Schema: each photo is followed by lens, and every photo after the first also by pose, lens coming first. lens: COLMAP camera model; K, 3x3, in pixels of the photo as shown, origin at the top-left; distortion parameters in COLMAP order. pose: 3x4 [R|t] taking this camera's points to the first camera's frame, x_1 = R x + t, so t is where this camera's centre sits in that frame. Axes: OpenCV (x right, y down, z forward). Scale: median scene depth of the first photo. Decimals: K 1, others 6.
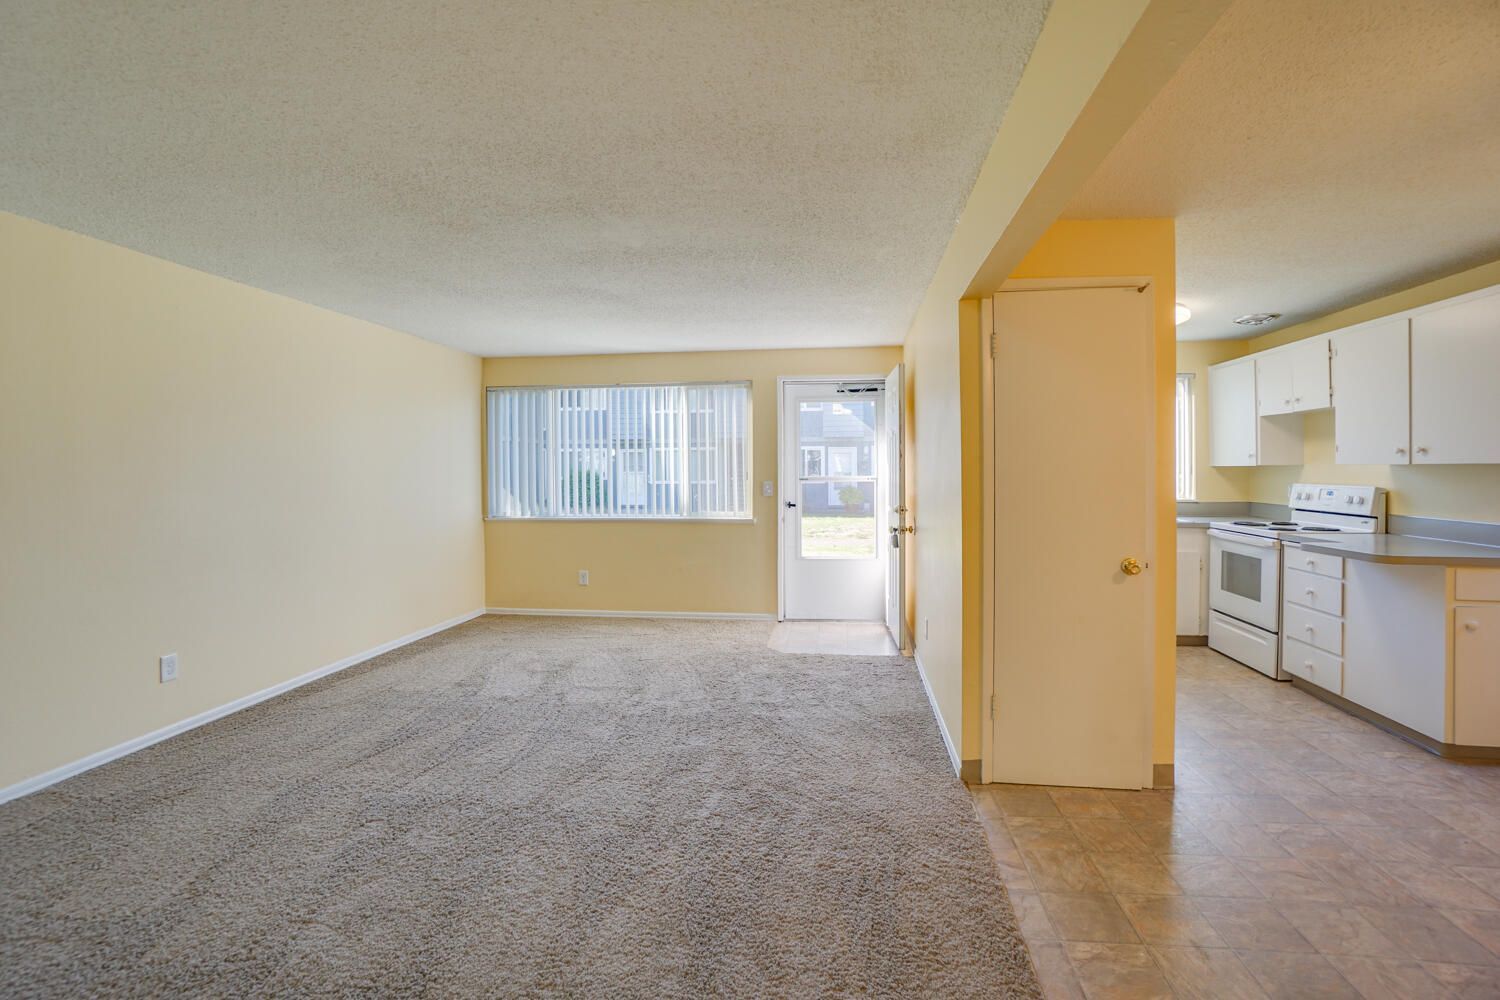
lens RADIAL K [[694.8, 0, 745.6], [0, 694.8, 483.8], [0, 0, 1]] dist [-0.066313, 0.025051]
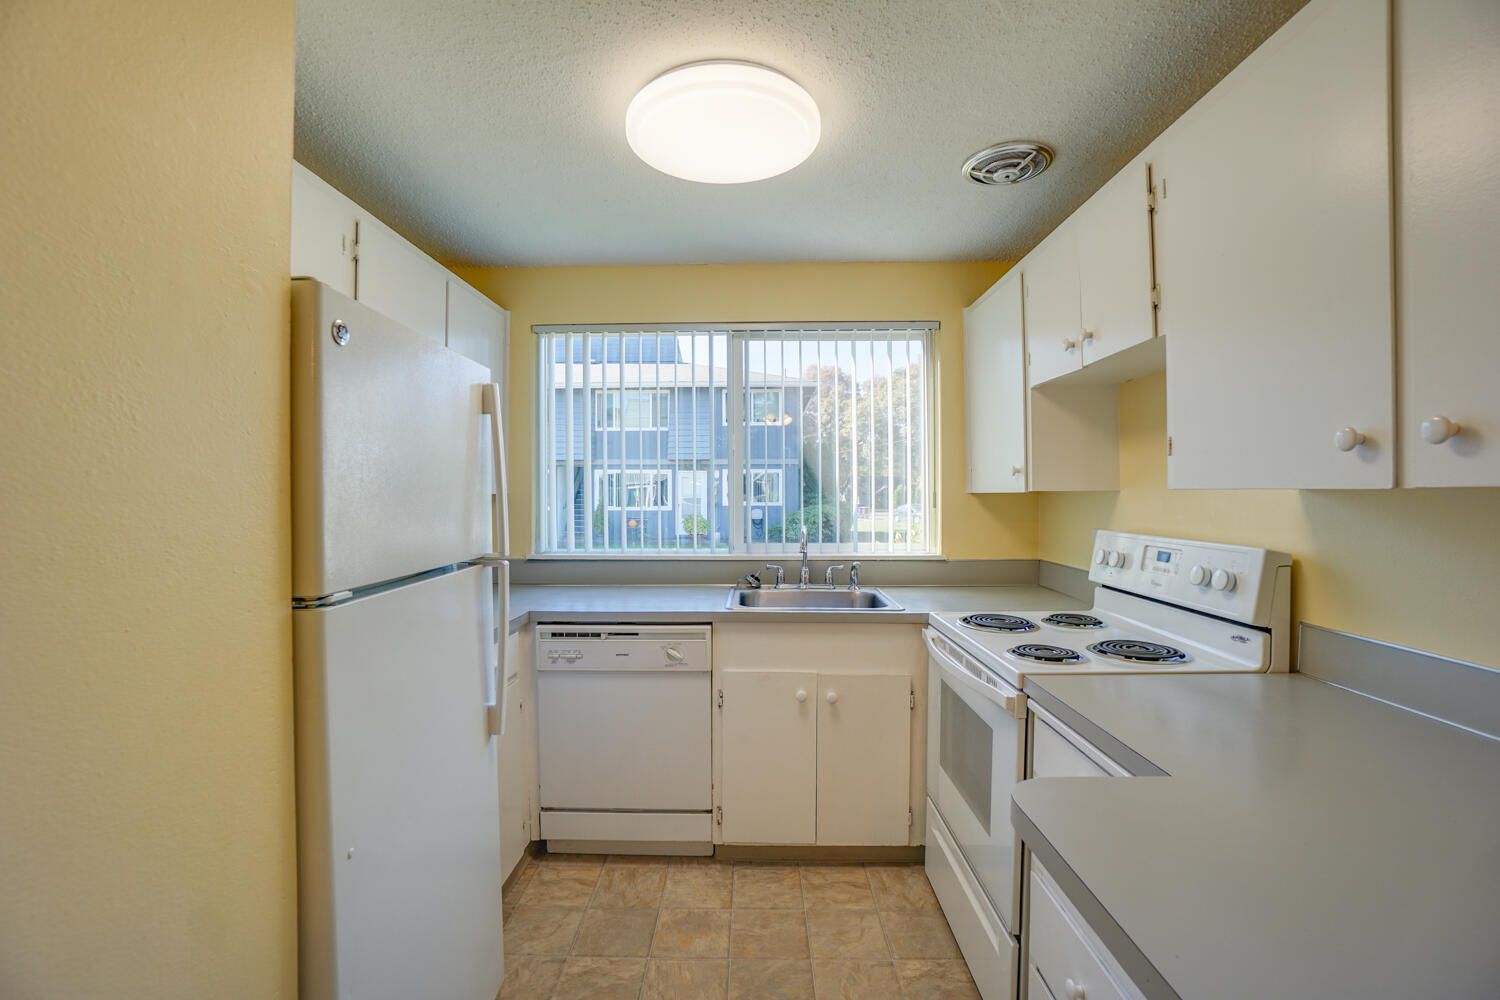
lens RADIAL K [[672.9, 0, 750.0], [0, 672.9, 500.0], [0, 0, 1]] dist [-0.031997, 0.000601]
pose [[0.992526, 0.001891, 0.122016, 0.596781], [-0.000346, 0.999919, -0.012687, -0.018025], [-0.122031, 0.012550, 0.992447, 0.652028]]
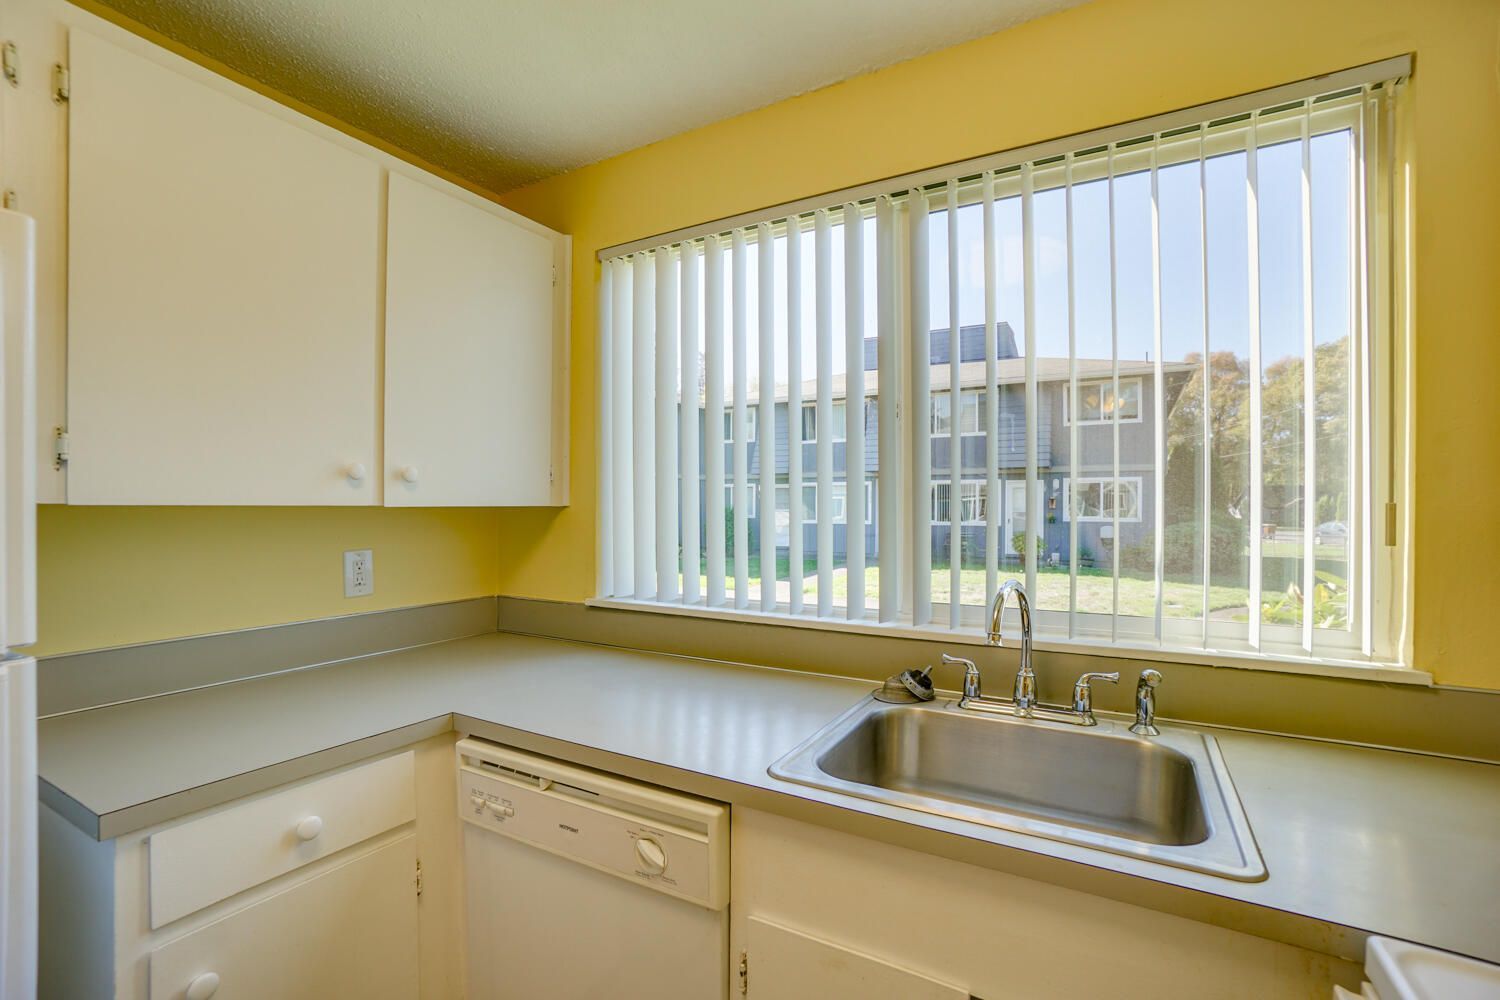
lens RADIAL K [[679.6, 0, 757.8], [0, 679.6, 510.0], [0, 0, 1]] dist [-0.019075, 0.000702]
pose [[0.934136, 0.010230, -0.356772, 0.731652], [-0.015698, 0.999799, -0.012432, -0.026378], [0.356573, 0.017213, 0.934109, 0.983749]]
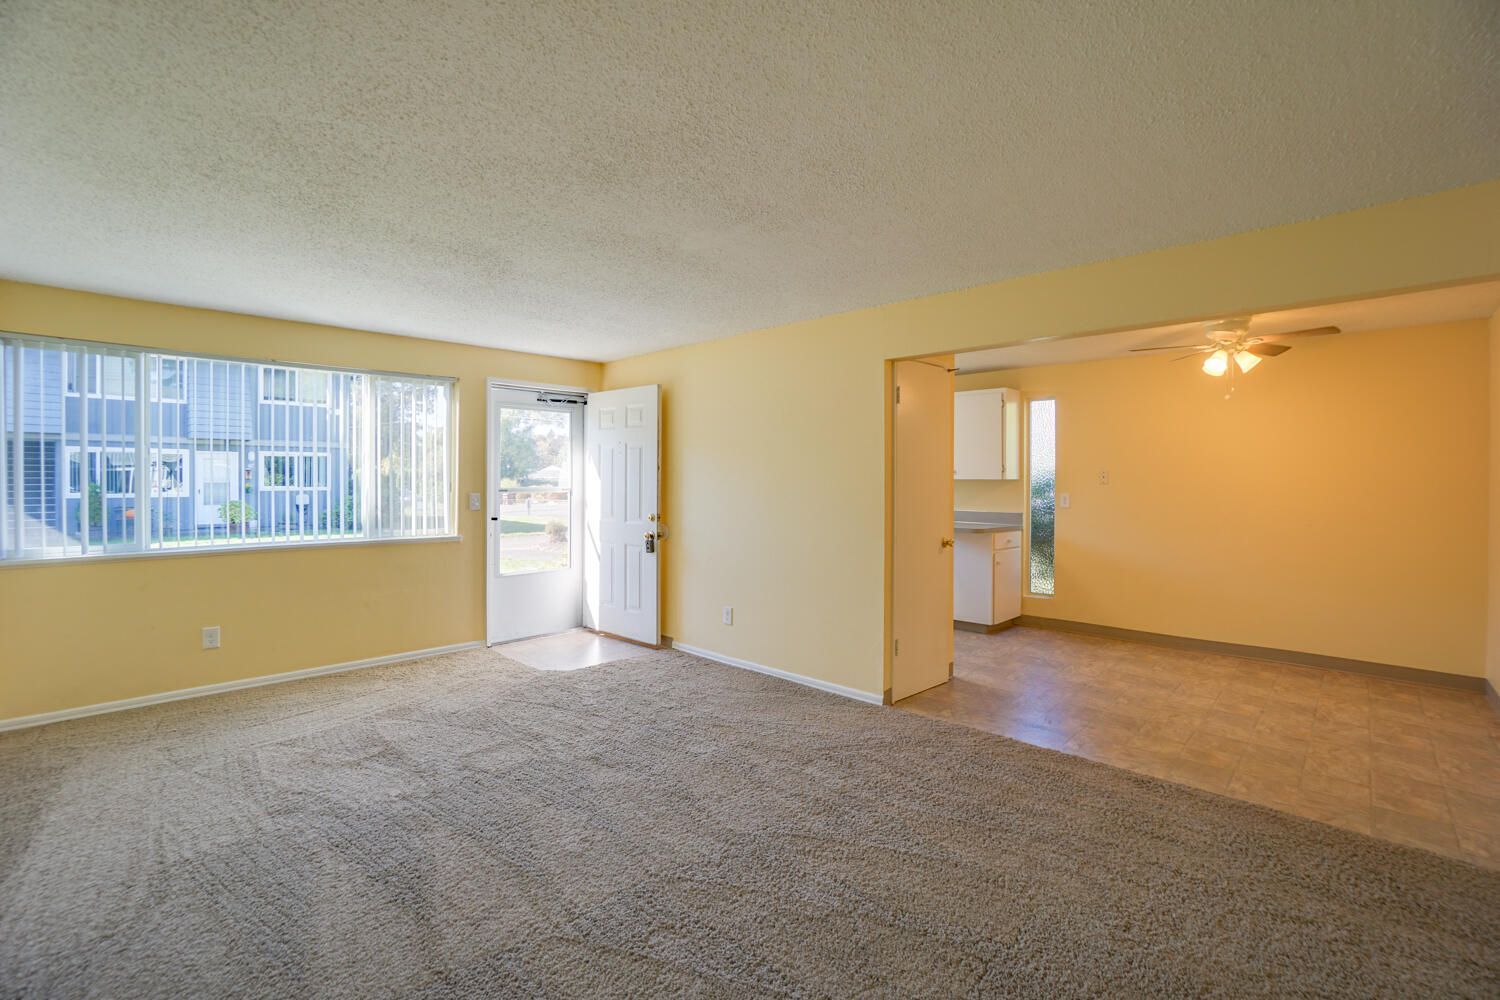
lens RADIAL K [[694.8, 0, 745.6], [0, 694.8, 483.8], [0, 0, 1]] dist [-0.066313, 0.025051]
pose [[0.585193, 0.003374, 0.810887, -0.720130], [0.010406, 0.999878, -0.011671, -0.001590], [-0.810827, 0.015268, 0.585086, 0.297002]]
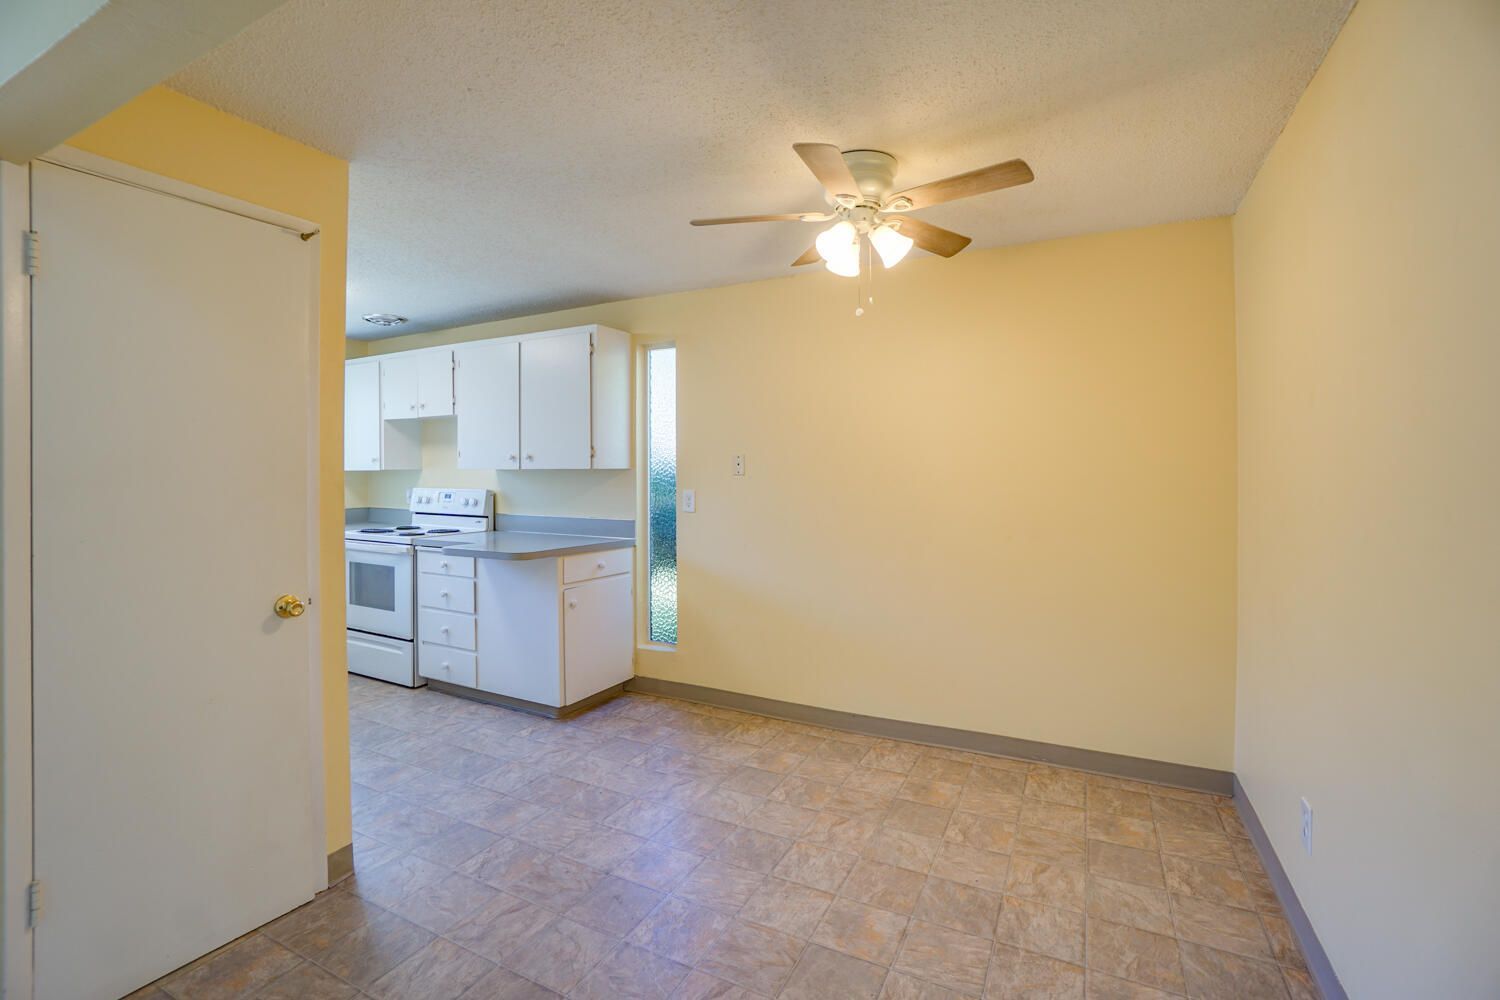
lens RADIAL K [[665.1, 0, 773.3], [0, 665.1, 466.6], [0, 0, 1]] dist [-0.065601, 0.018167]
pose [[0.310097, 0.010762, 0.950644, 0.047675], [0.020811, 0.999619, -0.018105, -0.003860], [-0.950477, 0.025398, 0.309755, 0.199656]]
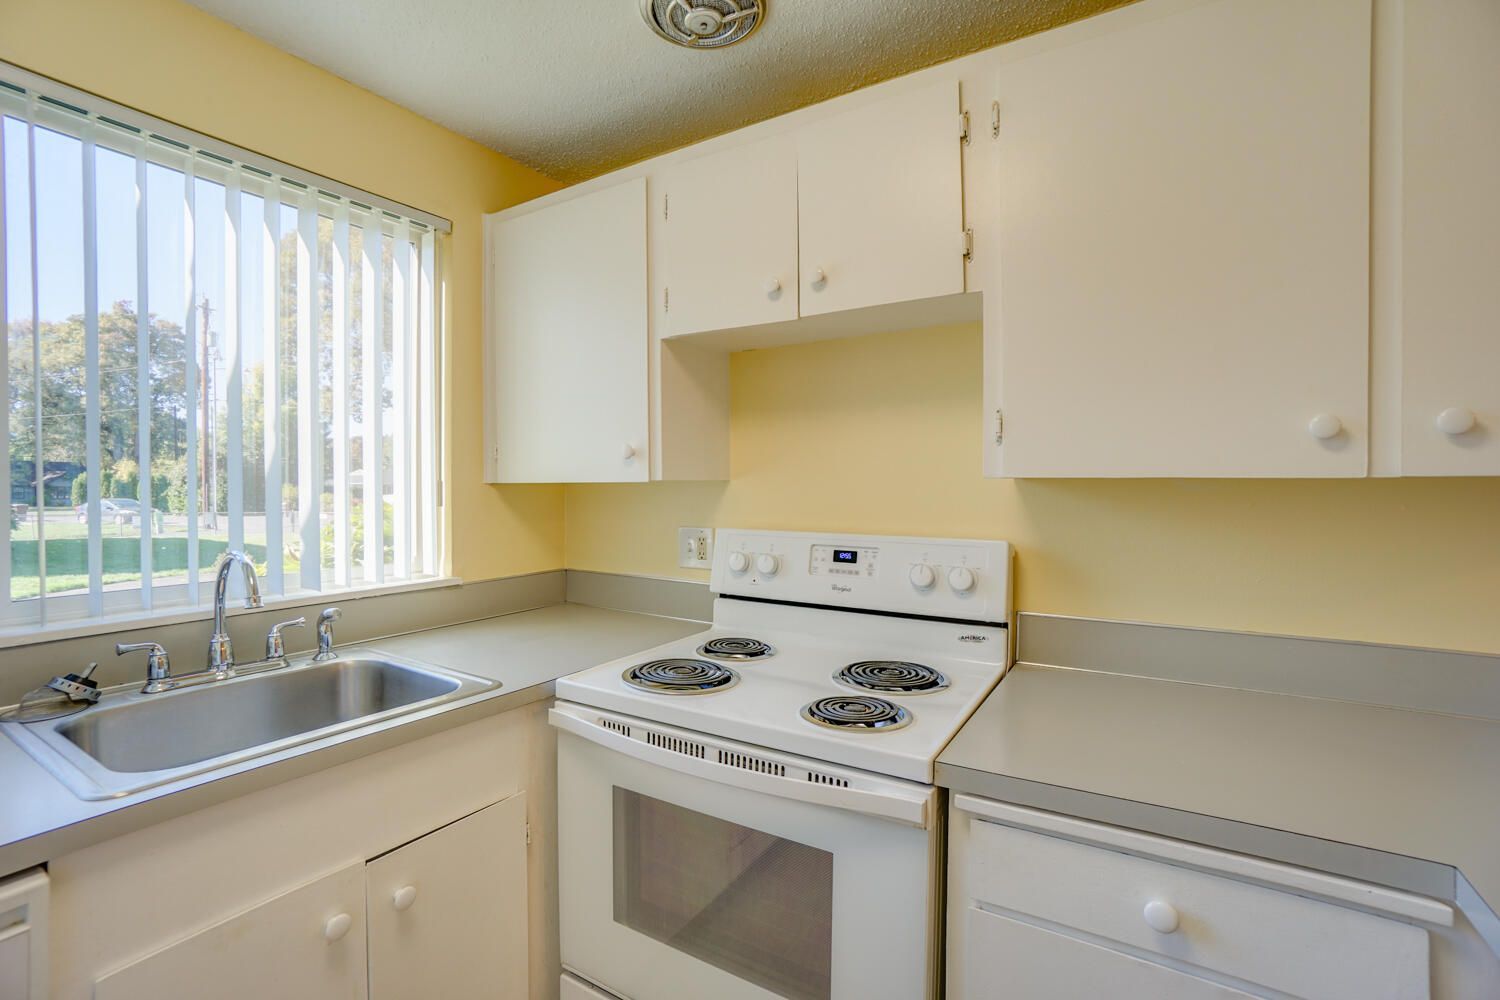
lens RADIAL K [[663.6, 0, 745.5], [0, 663.6, 489.6], [0, 0, 1]] dist [-0.026060, 0.000480]
pose [[0.408119, 0.002808, 0.912924, 0.548610], [0.016129, 0.999817, -0.010285, -0.021772], [-0.912786, 0.018922, 0.407999, 0.960714]]
